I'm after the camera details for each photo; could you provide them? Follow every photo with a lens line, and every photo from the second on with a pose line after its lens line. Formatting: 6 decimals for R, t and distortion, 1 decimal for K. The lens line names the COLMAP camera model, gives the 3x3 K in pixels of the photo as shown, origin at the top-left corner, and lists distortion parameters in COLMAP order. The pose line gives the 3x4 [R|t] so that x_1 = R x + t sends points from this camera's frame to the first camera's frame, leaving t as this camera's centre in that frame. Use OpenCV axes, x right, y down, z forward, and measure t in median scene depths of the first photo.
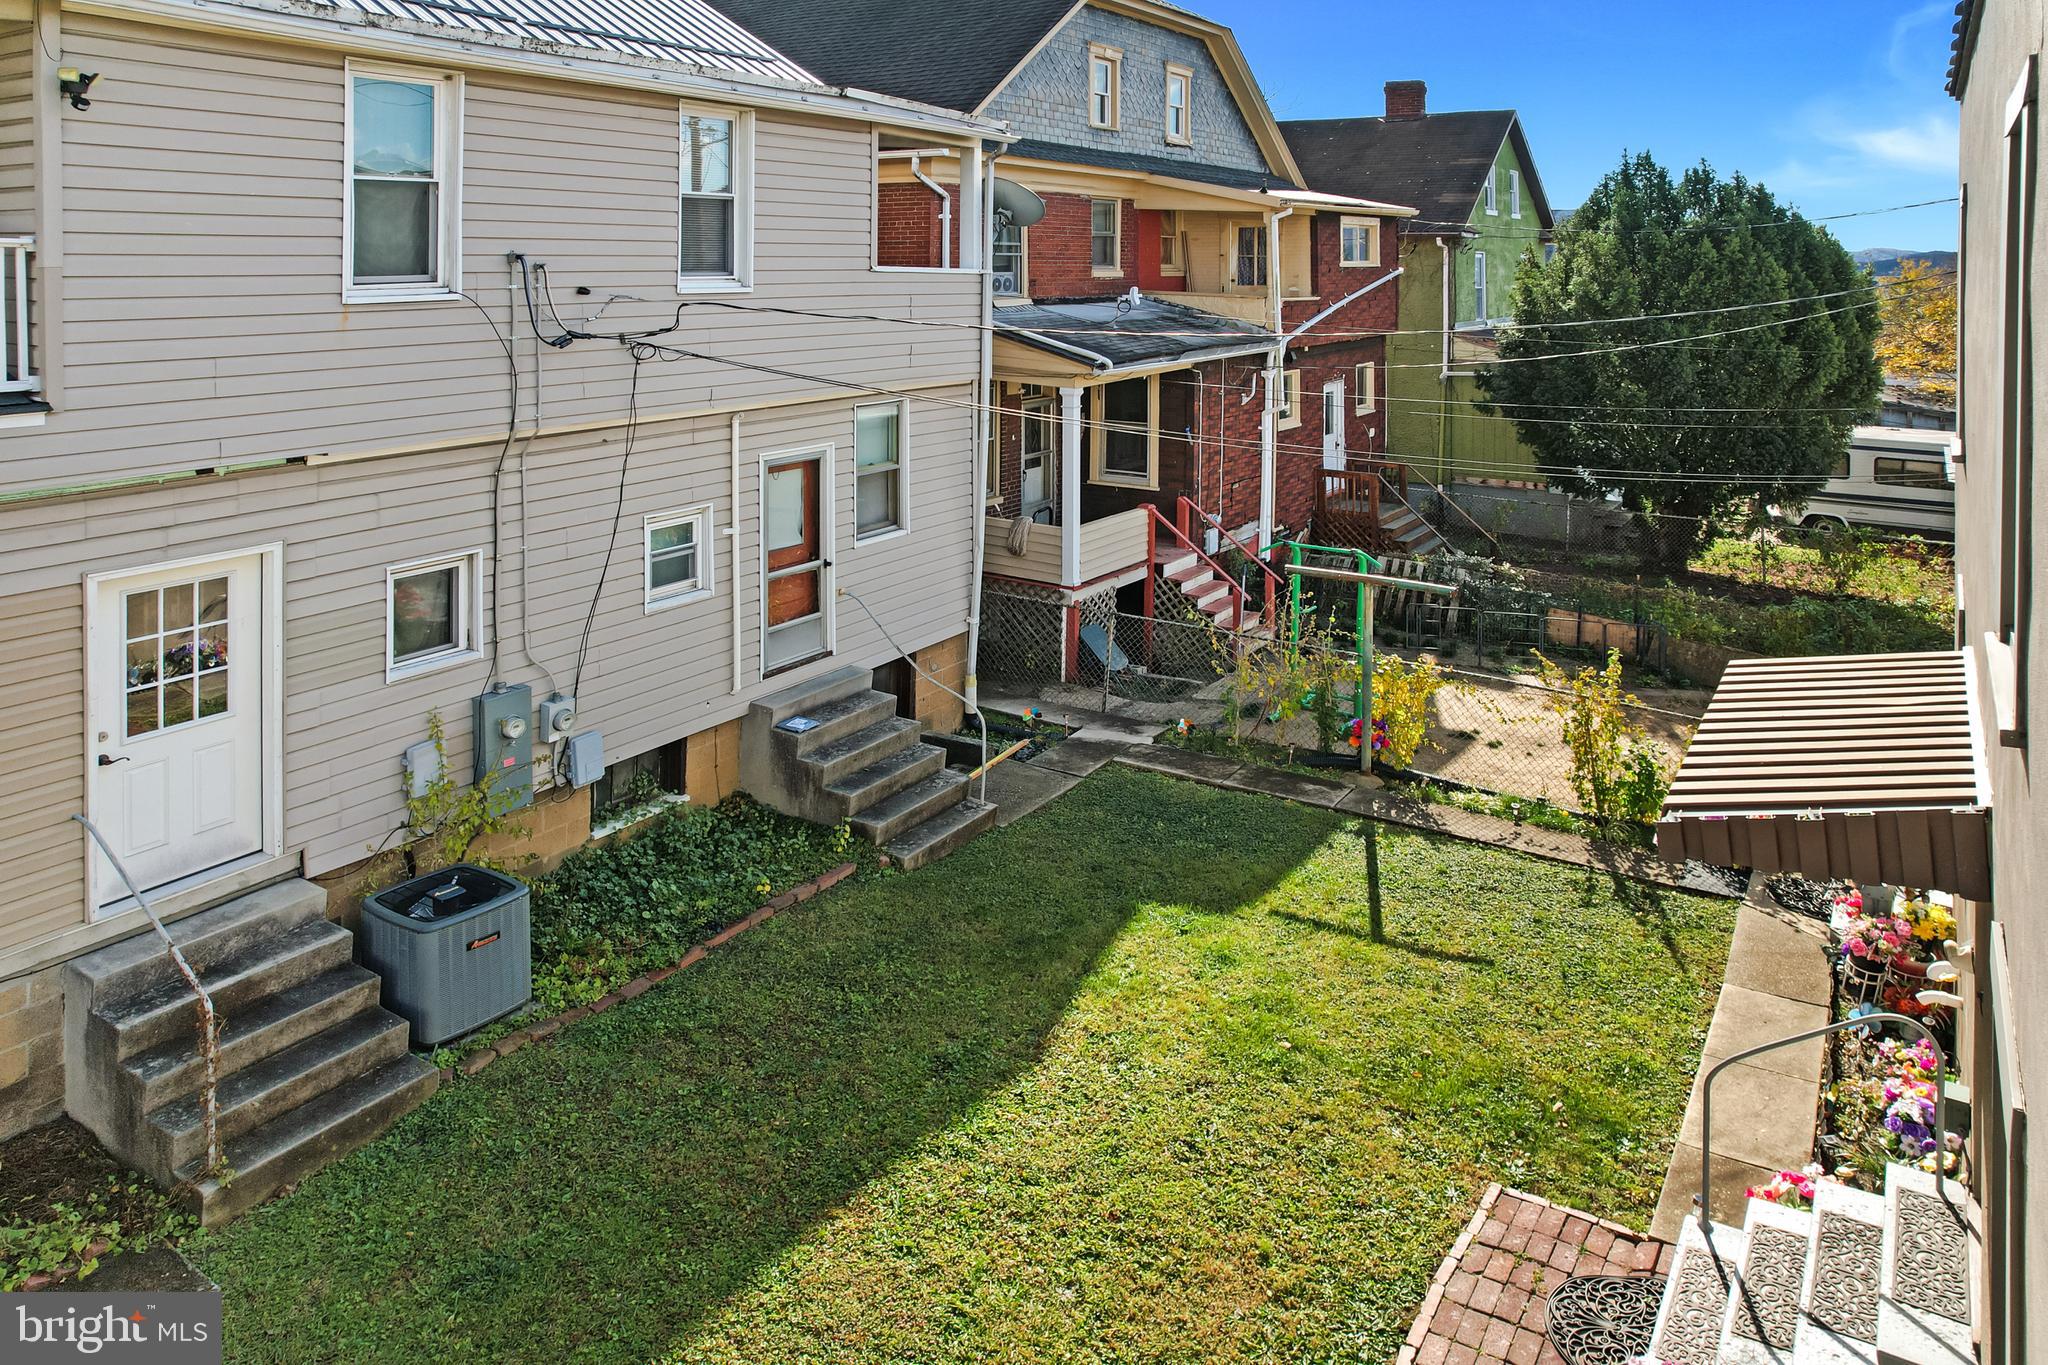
lens RADIAL K [[1180.8, 0, 810.0], [0, 1180.8, 675.6], [0, 0, 1]] dist [0.000476, -0.043526]
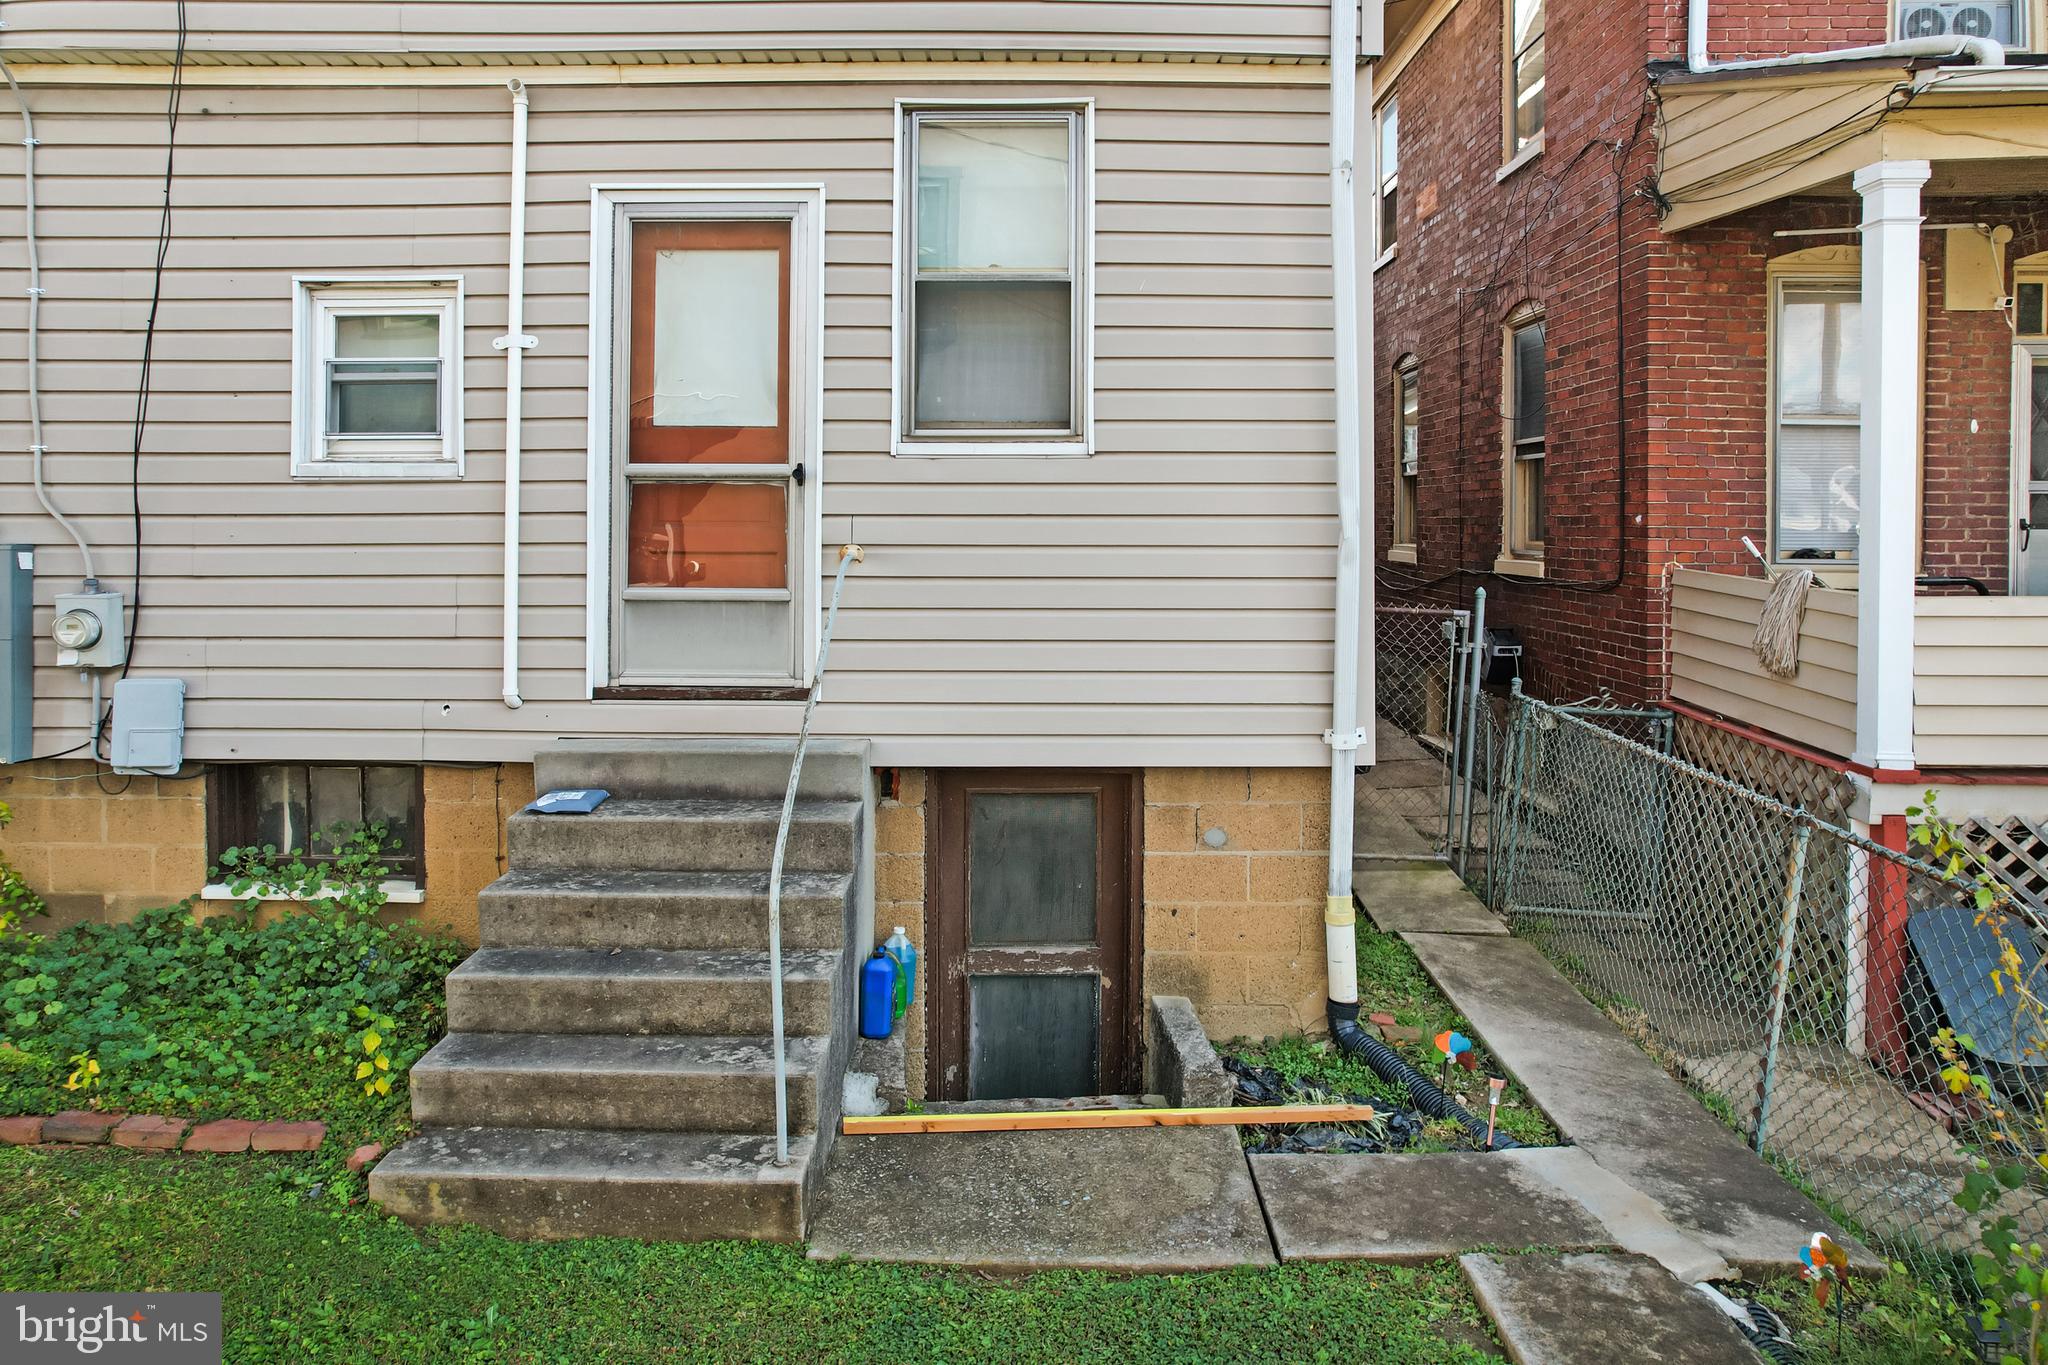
lens RADIAL K [[1365.1, 0, 1014.9], [0, 1365.1, 655.6], [0, 0, 1]] dist [-0.086098, 0.062435]
pose [[0.664219, 0.146497, -0.733043, 0.326123], [-0.269919, 0.961454, -0.052432, -0.019955], [0.697106, 0.232689, 0.678158, 0.550413]]
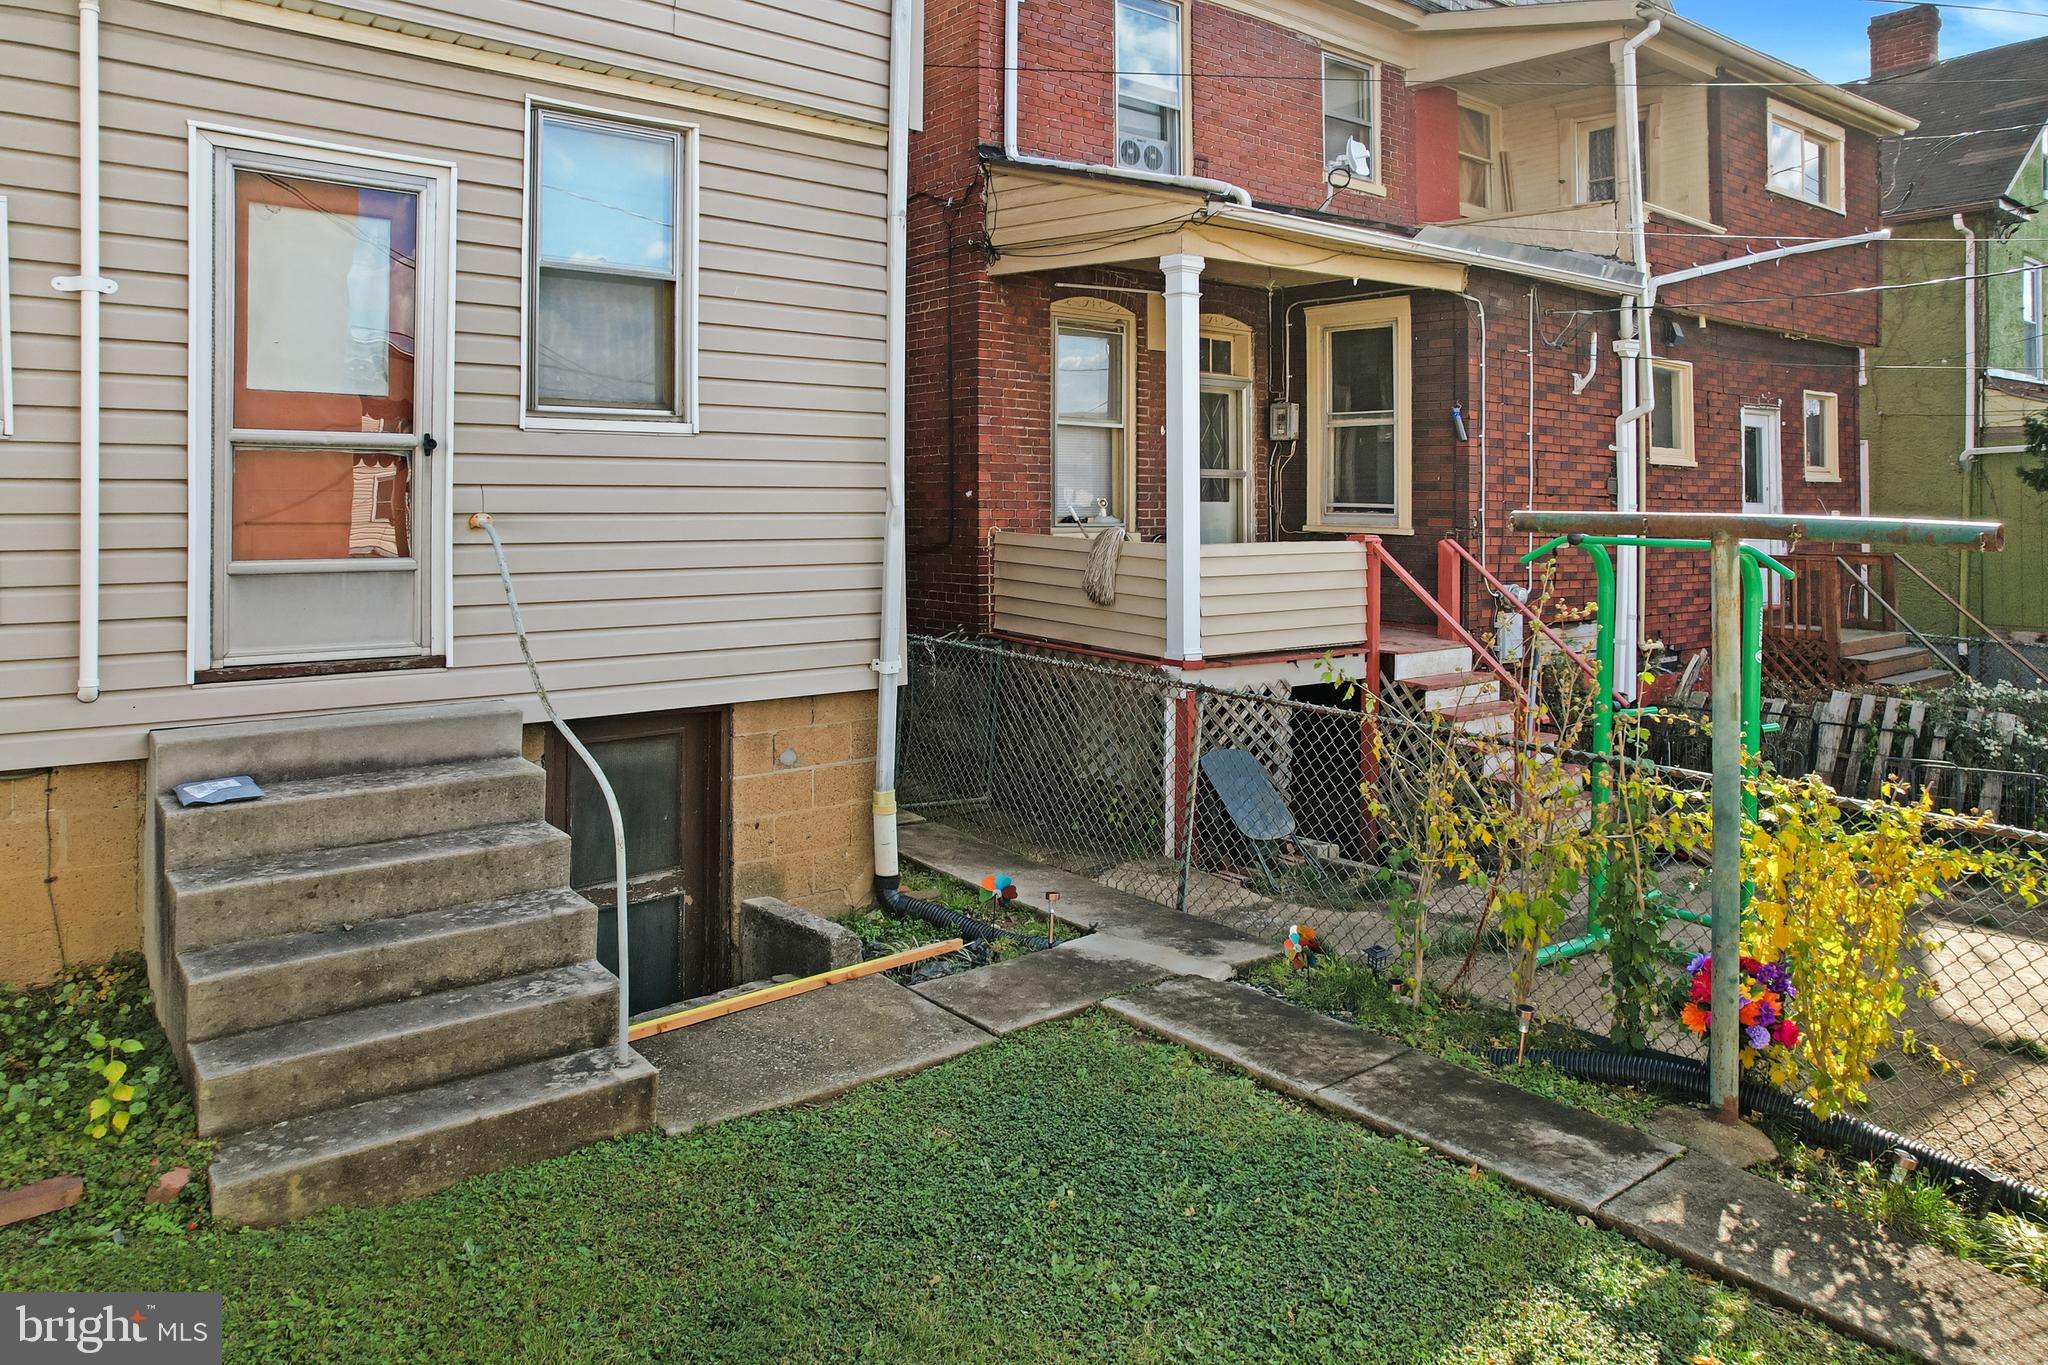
lens RADIAL K [[1365.1, 0, 1014.9], [0, 1365.1, 655.6], [0, 0, 1]] dist [-0.086098, 0.062435]
pose [[0.985921, 0.092740, -0.139136, 0.226618], [-0.117147, 0.976851, -0.178994, 0.033346], [0.119316, 0.192773, 0.973962, 0.417911]]
